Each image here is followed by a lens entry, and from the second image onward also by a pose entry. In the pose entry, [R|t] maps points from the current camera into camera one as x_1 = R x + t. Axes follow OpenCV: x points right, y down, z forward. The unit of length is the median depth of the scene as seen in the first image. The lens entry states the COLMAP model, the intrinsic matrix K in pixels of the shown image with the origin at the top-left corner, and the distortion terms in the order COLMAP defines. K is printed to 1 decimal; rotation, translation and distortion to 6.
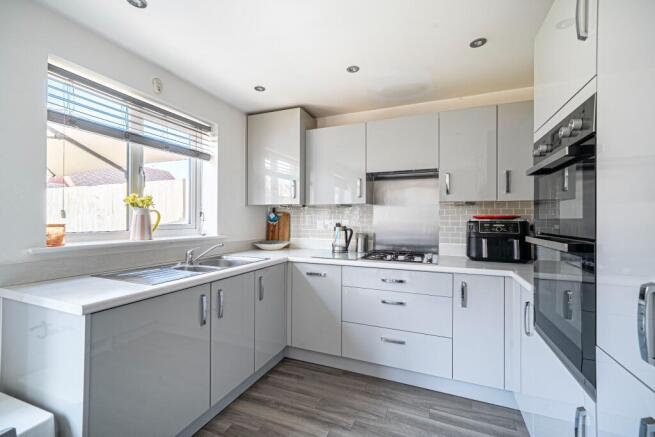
lens RADIAL K [[280.0, 0, 326.0], [0, 280.0, 218.9], [0, 0, 1]] dist [0.008552, -0.000263]
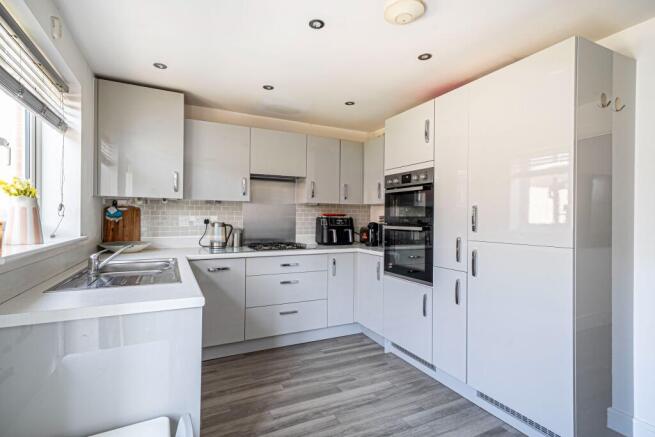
lens RADIAL K [[319.5, 0, 325.2], [0, 319.5, 219.5], [0, 0, 1]] dist [0.020848, -0.001359]
pose [[0.660371, -0.002928, 0.750934, -0.637403], [-0.007659, 0.999914, 0.010634, 0.000783], [-0.750901, -0.012774, 0.660292, -0.057516]]
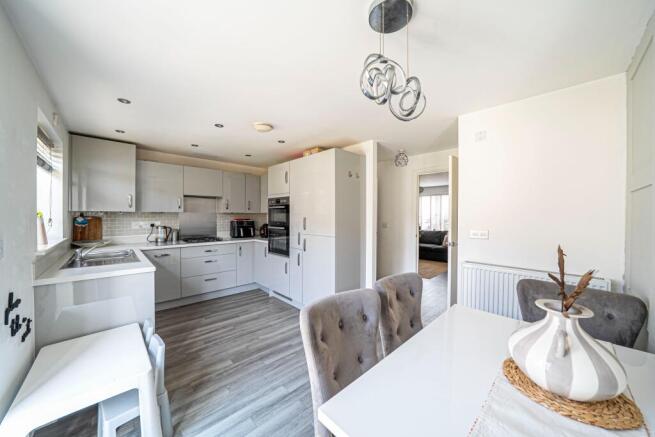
lens RADIAL K [[229.8, 0, 323.5], [0, 229.8, 219.2], [0, 0, 1]] dist [-0.017036, 0.000032]
pose [[0.409057, -0.016487, 0.912360, -0.844378], [-0.003128, 0.999806, 0.019470, -0.043746], [-0.912503, -0.010818, 0.408926, -0.403075]]
